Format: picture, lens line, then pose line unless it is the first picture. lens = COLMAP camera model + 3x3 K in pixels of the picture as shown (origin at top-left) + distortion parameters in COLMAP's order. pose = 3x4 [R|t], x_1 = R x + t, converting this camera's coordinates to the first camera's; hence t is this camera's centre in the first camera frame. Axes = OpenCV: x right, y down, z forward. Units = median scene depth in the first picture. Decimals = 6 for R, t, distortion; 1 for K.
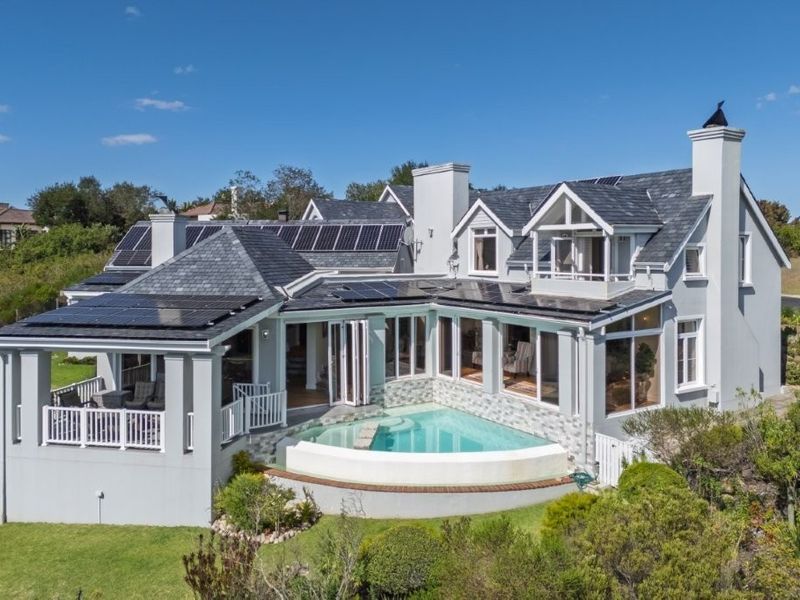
lens RADIAL K [[681.2, 0, 391.2], [0, 681.2, 274.4], [0, 0, 1]] dist [0.054257, -0.031542]
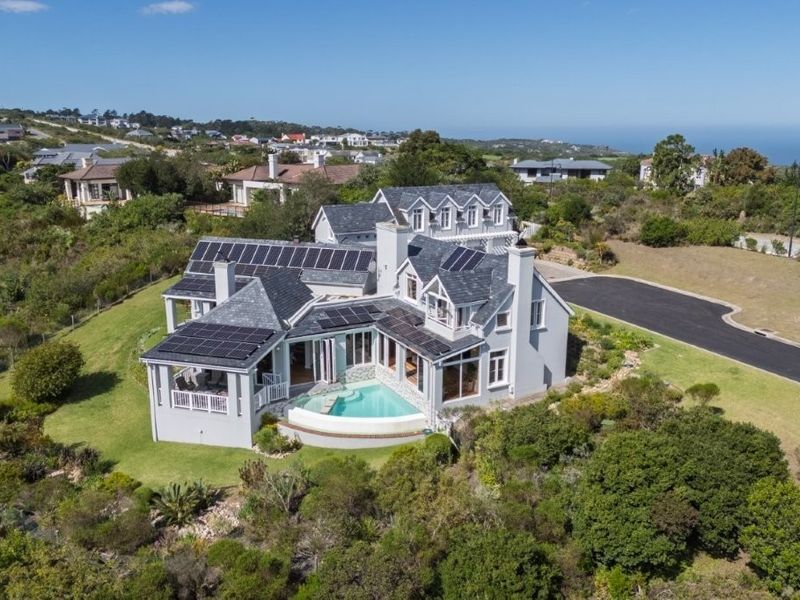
lens RADIAL K [[711.6, 0, 399.5], [0, 711.6, 295.3], [0, 0, 1]] dist [0.038857, -0.034426]
pose [[0.997433, 0.022413, -0.068001, 0.290505], [-0.007243, 0.976456, 0.215595, -0.500946], [0.071233, -0.214550, 0.974112, -0.890235]]
